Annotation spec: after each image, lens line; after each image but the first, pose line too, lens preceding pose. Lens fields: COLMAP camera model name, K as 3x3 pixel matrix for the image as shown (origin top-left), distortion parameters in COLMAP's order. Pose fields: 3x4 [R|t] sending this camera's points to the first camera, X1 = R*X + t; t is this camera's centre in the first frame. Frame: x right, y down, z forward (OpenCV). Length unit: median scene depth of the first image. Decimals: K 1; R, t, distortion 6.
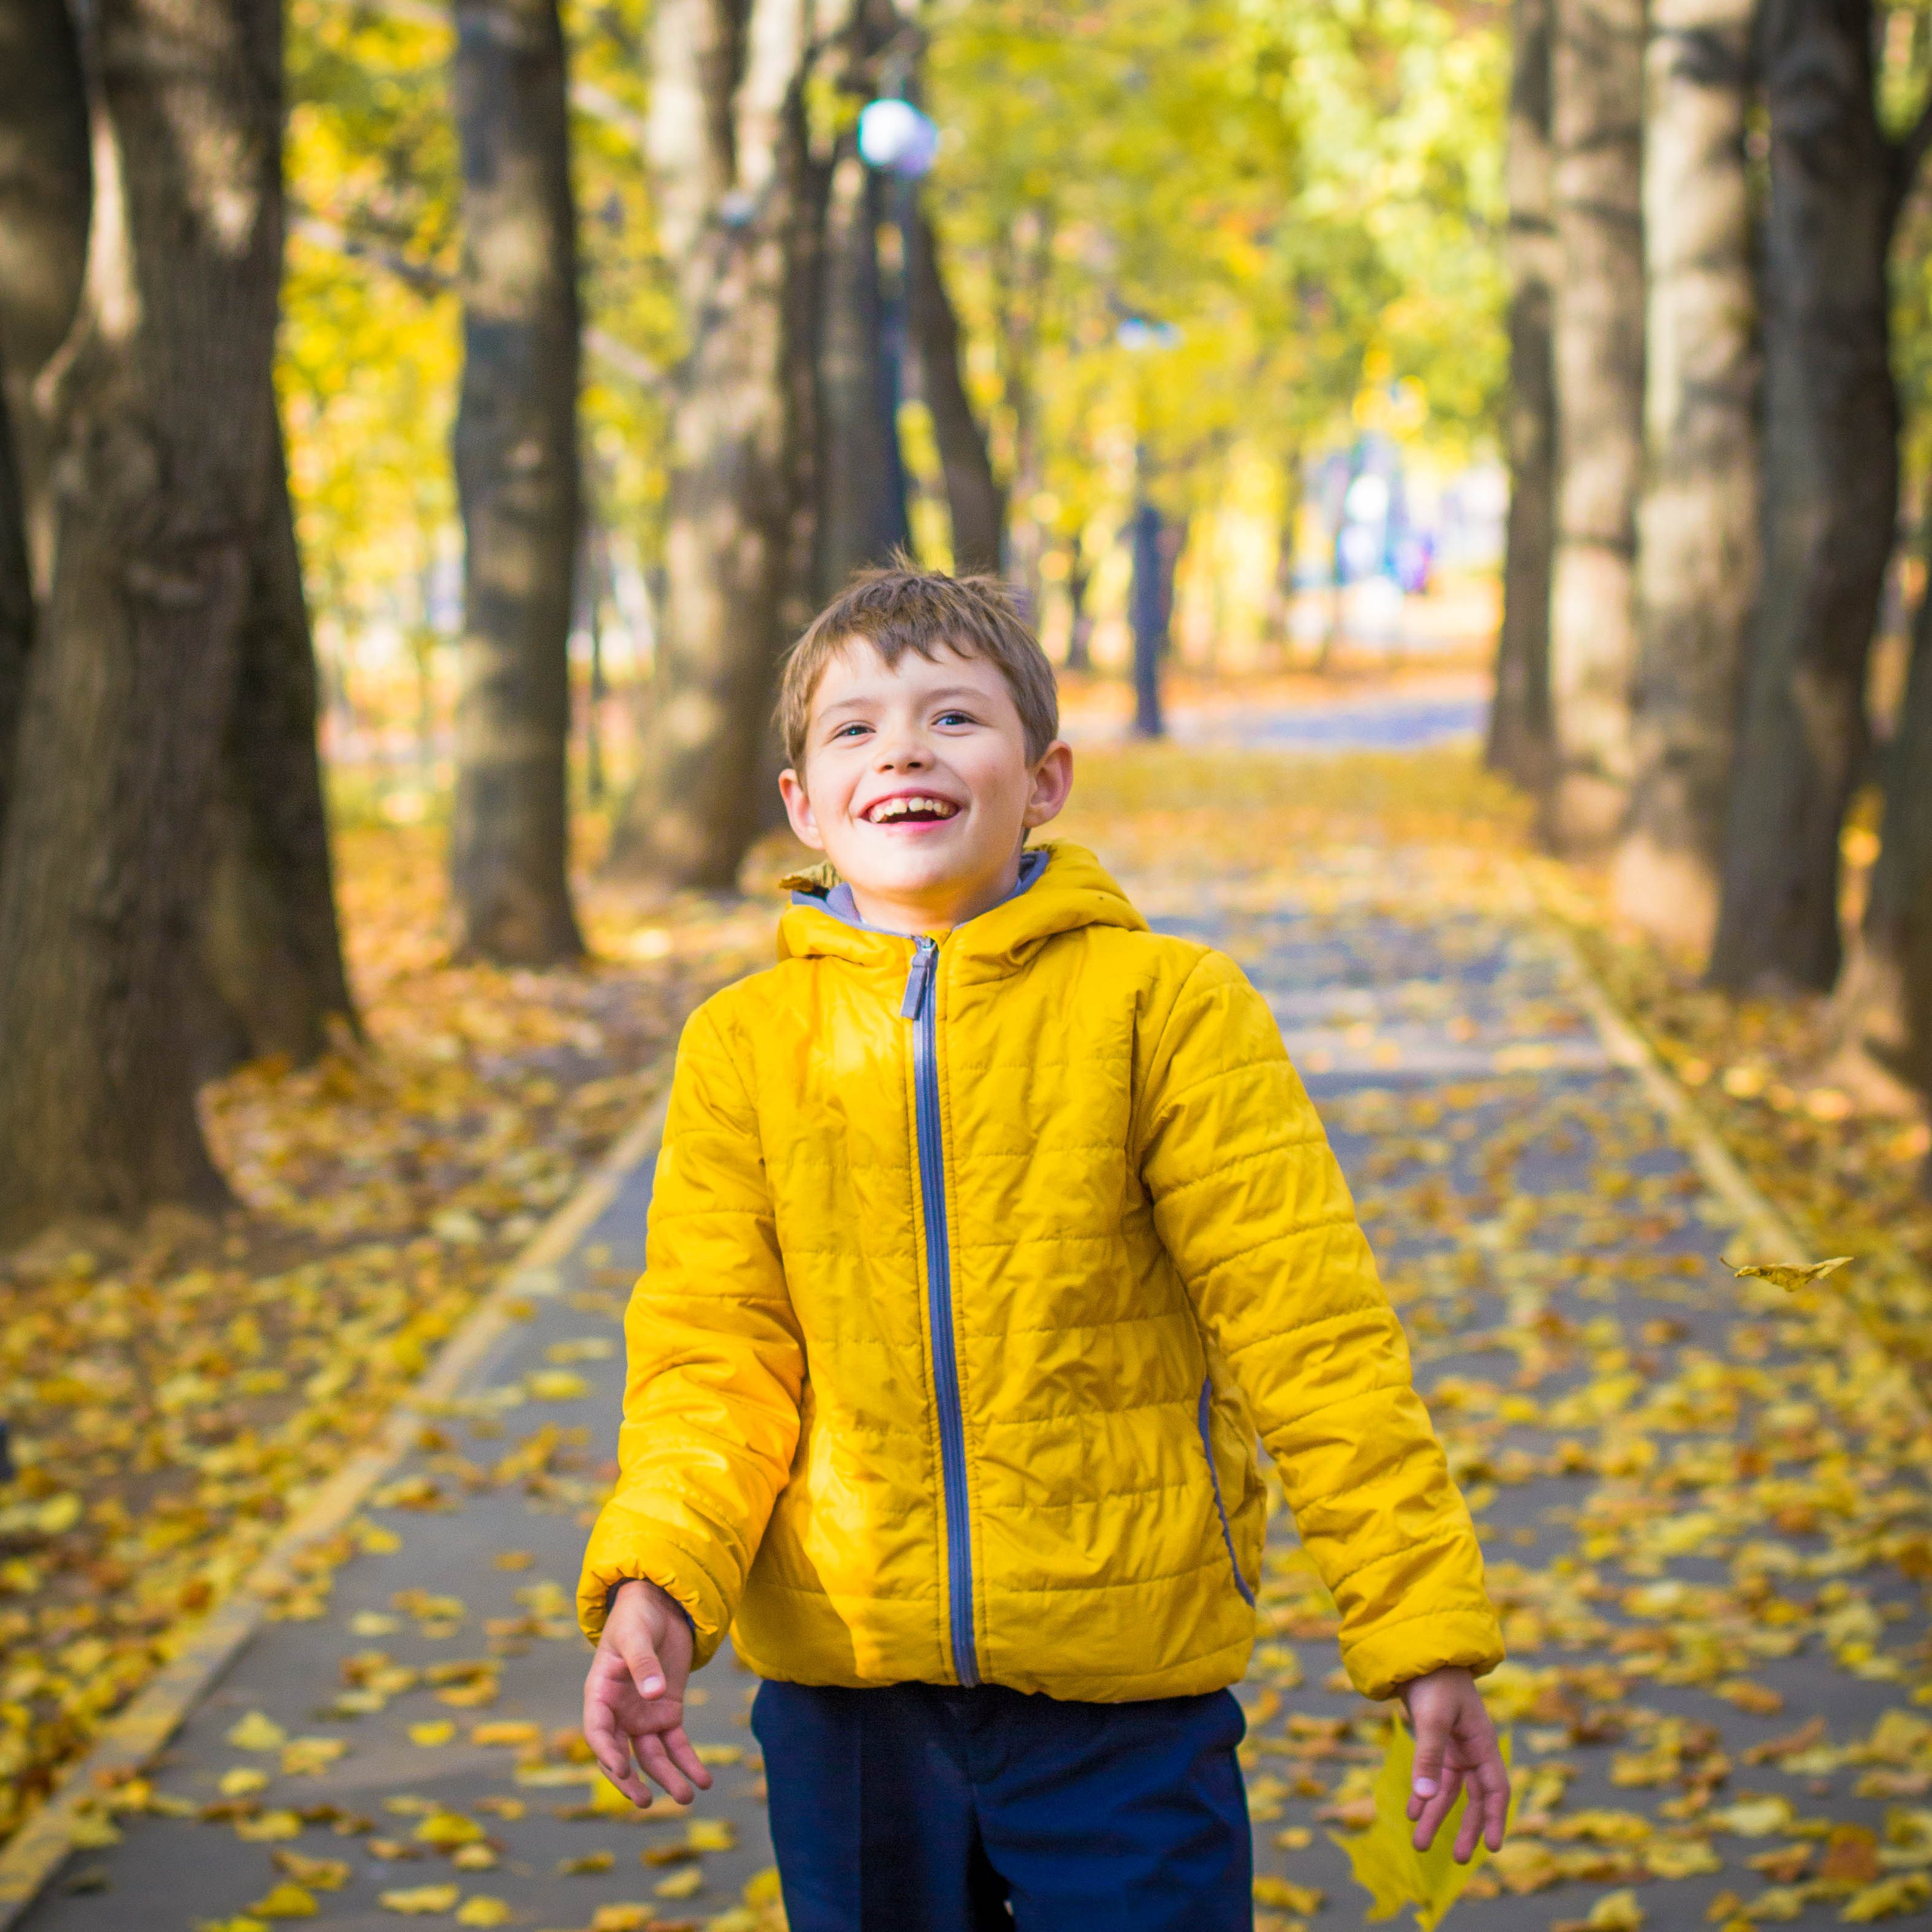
lens RADIAL K [[5673.5, 0, 966.8], [0, 5673.5, 933.0], [0, 0, 1]] dist [-0.039727, -0.671020]
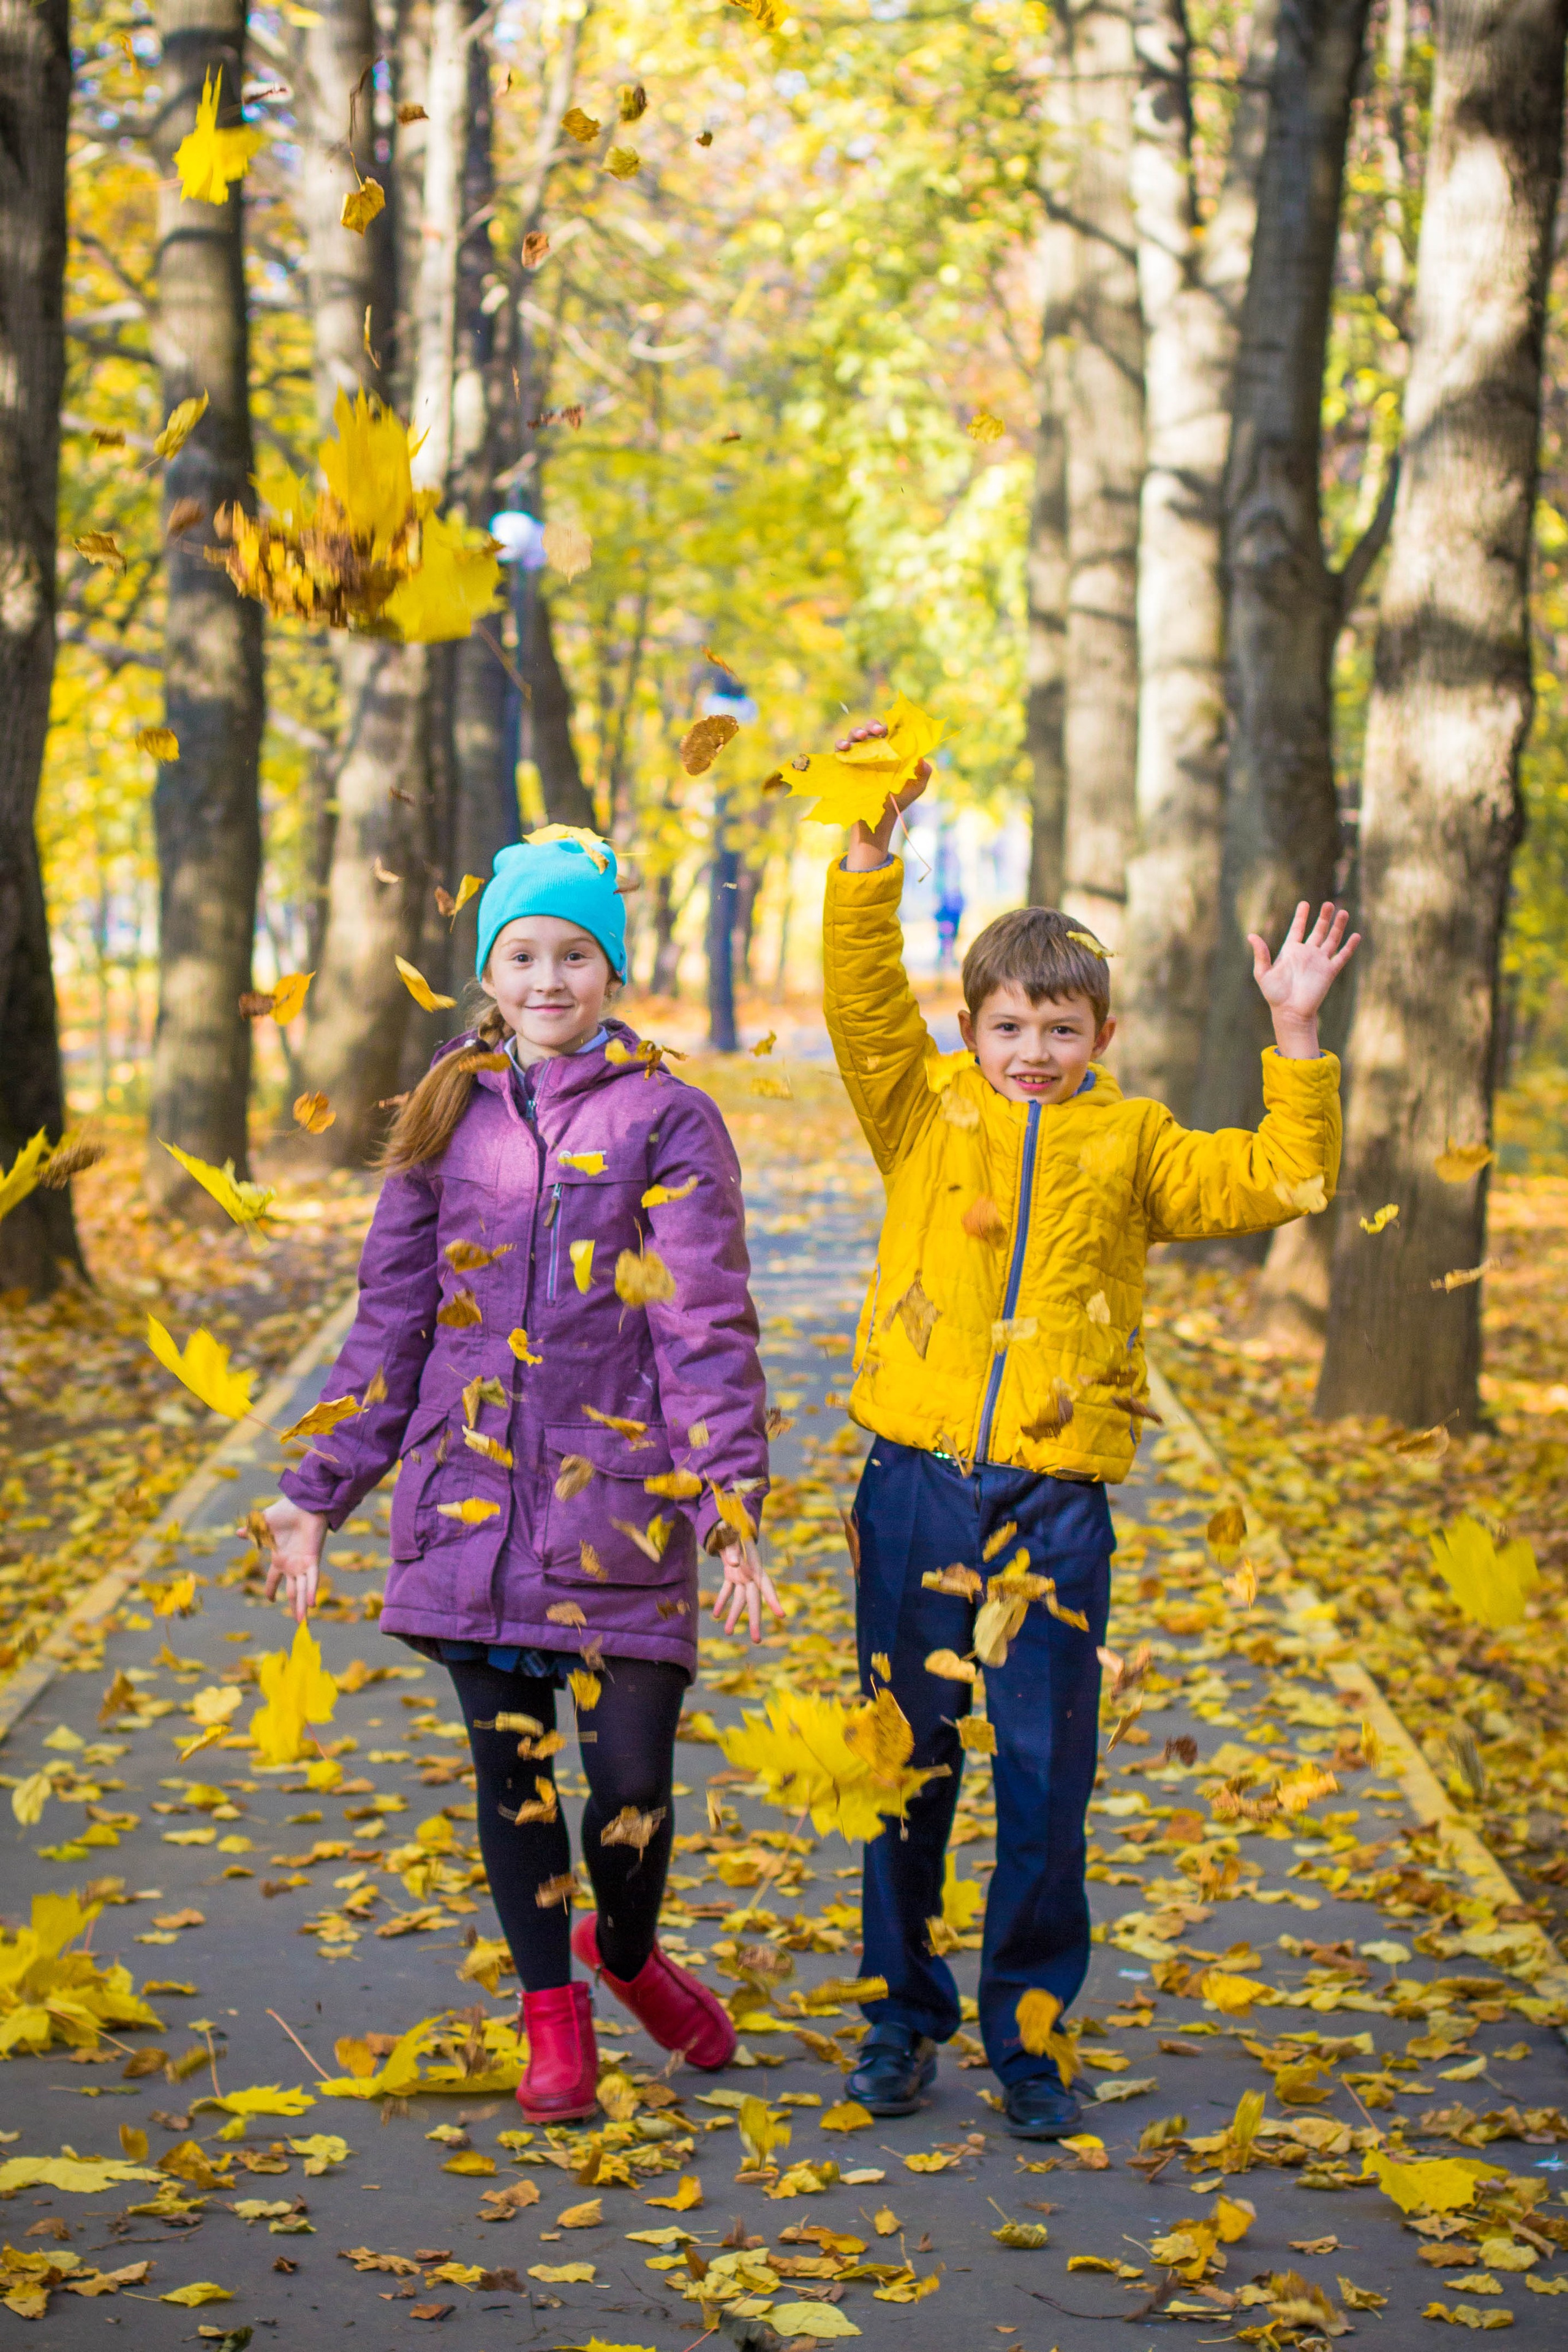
lens RADIAL K [[5409.1, 0, 781.2], [0, 5409.1, 1052.2], [0, 0, 1]] dist [0.030193, 0.075347]
pose [[0.999013, 0.017129, 0.040993, -0.003758], [-0.015692, 0.999260, -0.035130, 0.010489], [-0.041565, 0.034452, 0.998542, -0.241489]]
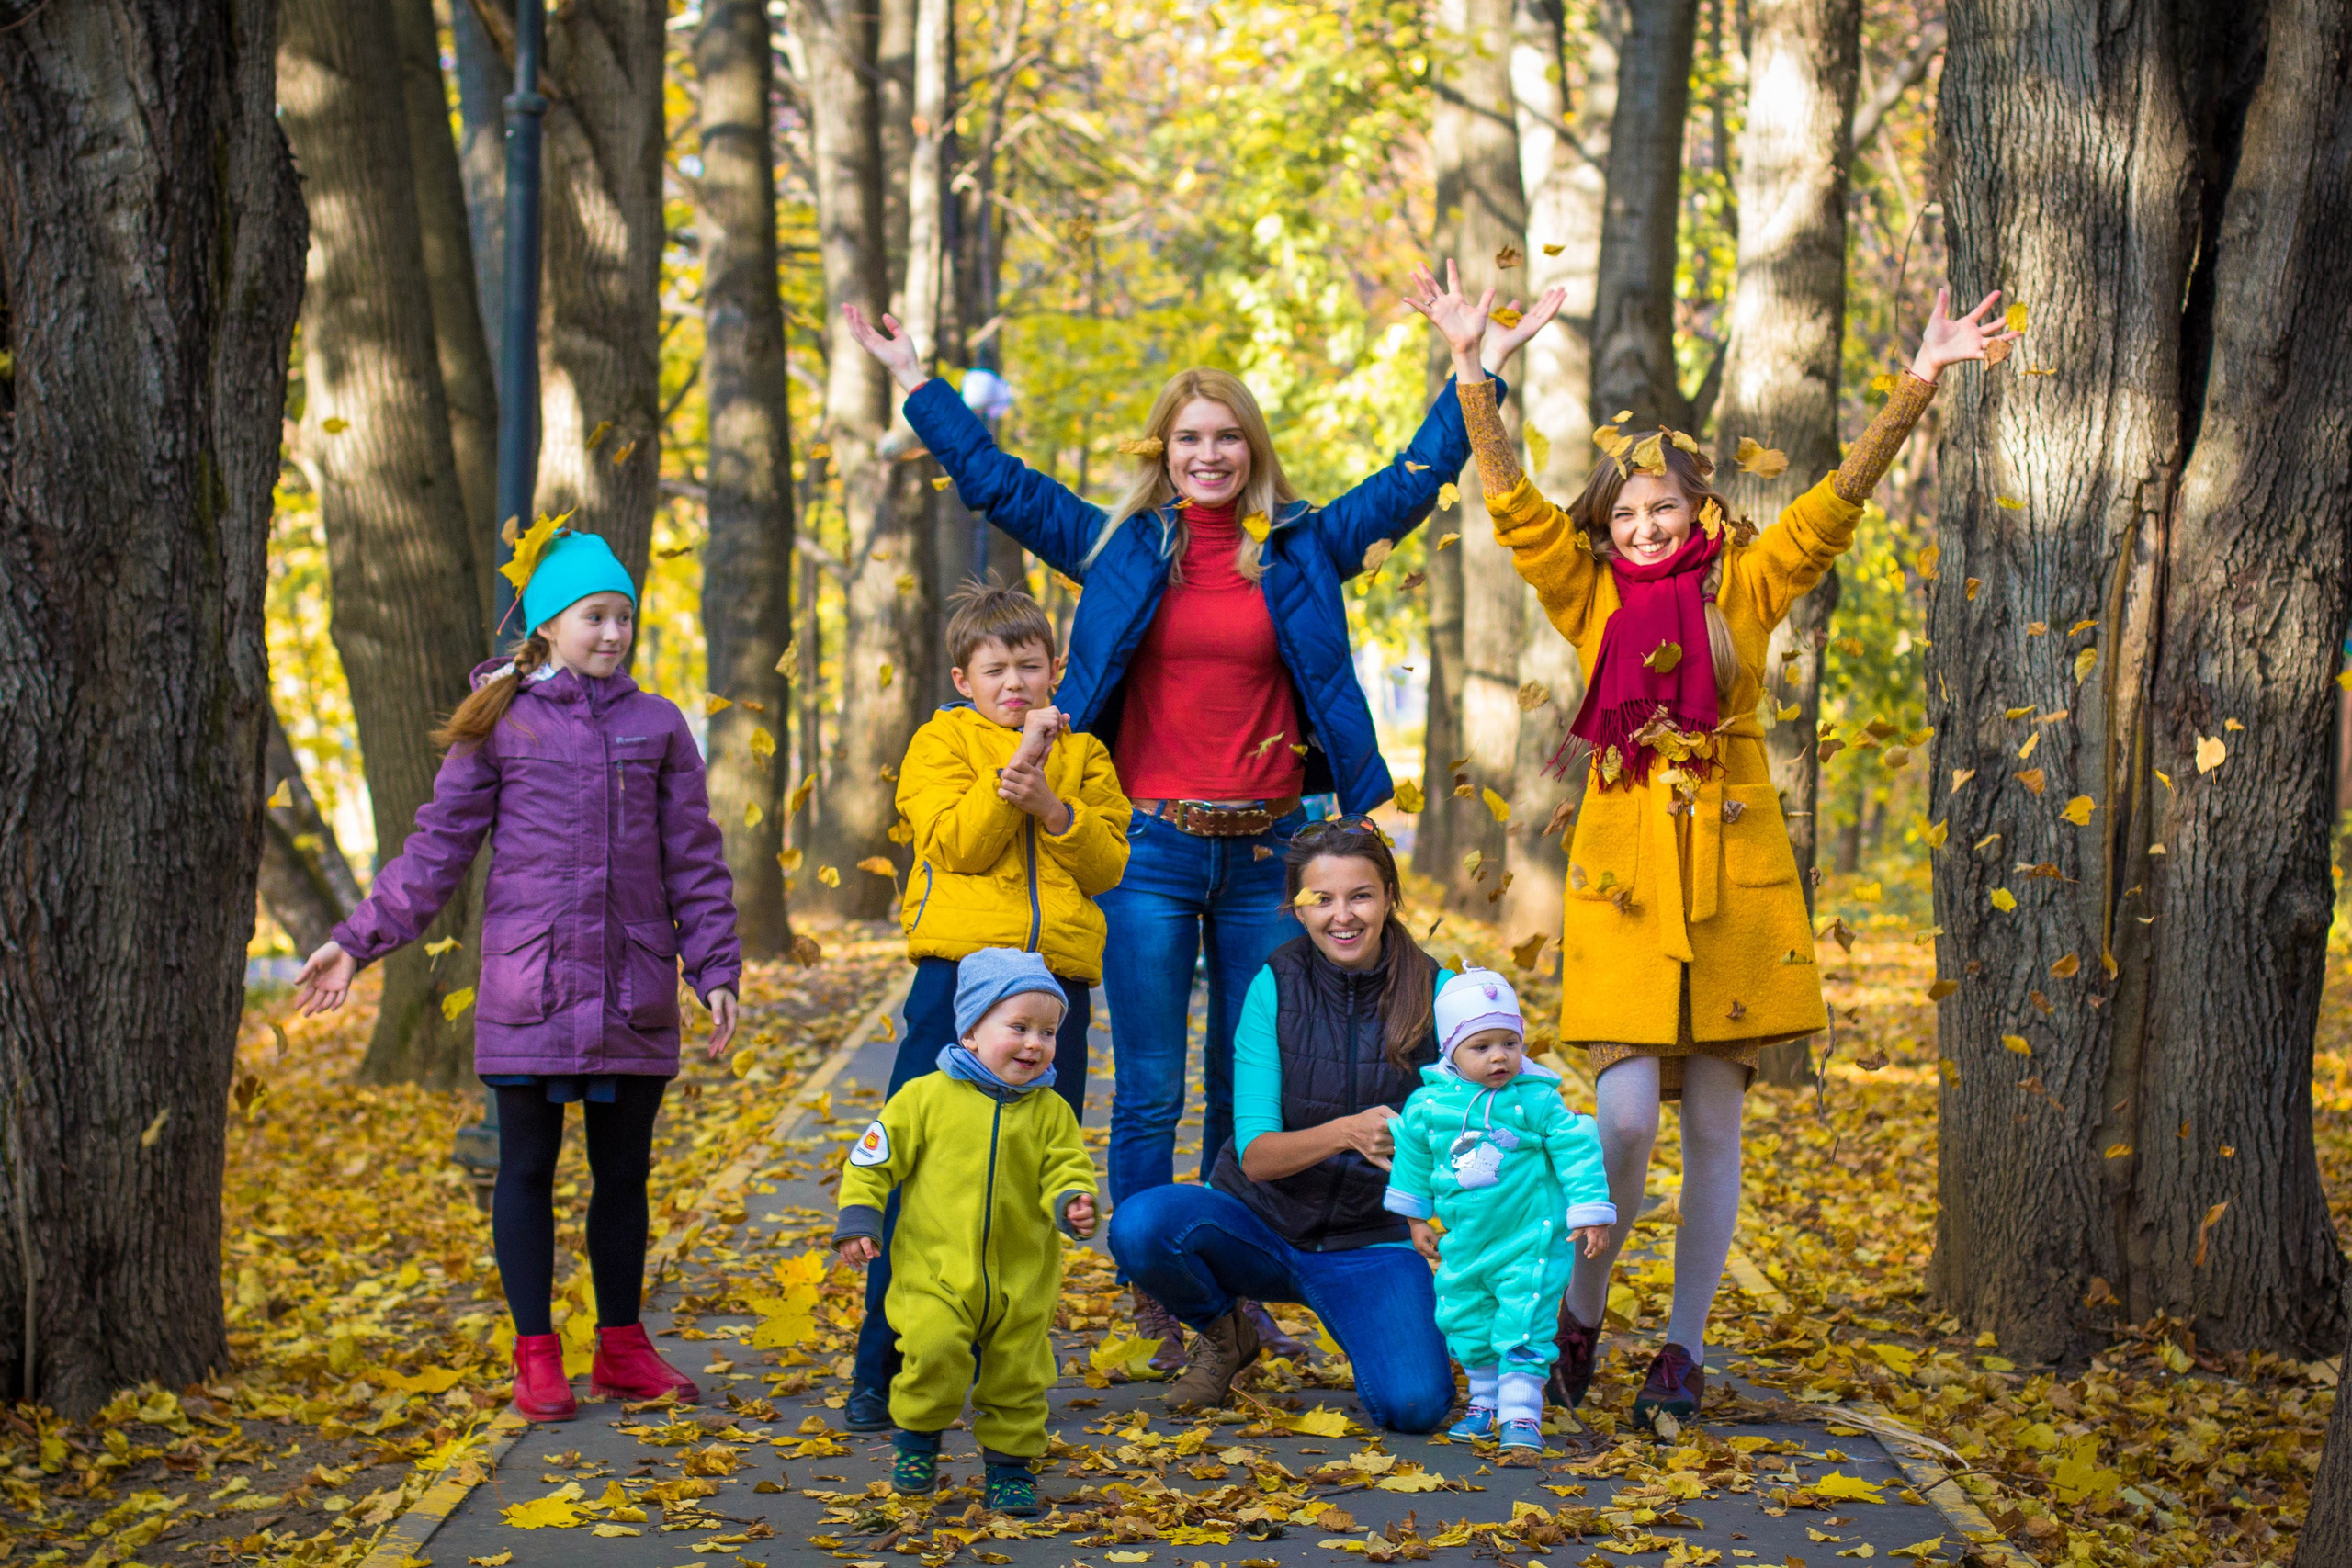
lens RADIAL K [[5408.5, 0, 1177.5], [0, 5408.5, 856.0], [0, 0, 1]] dist [0.030193, 0.075347]
pose [[0.999110, 0.004678, 0.041918, -0.036070], [-0.002502, 0.998653, -0.051822, 0.070282], [-0.042104, 0.051671, 0.997776, -0.546113]]
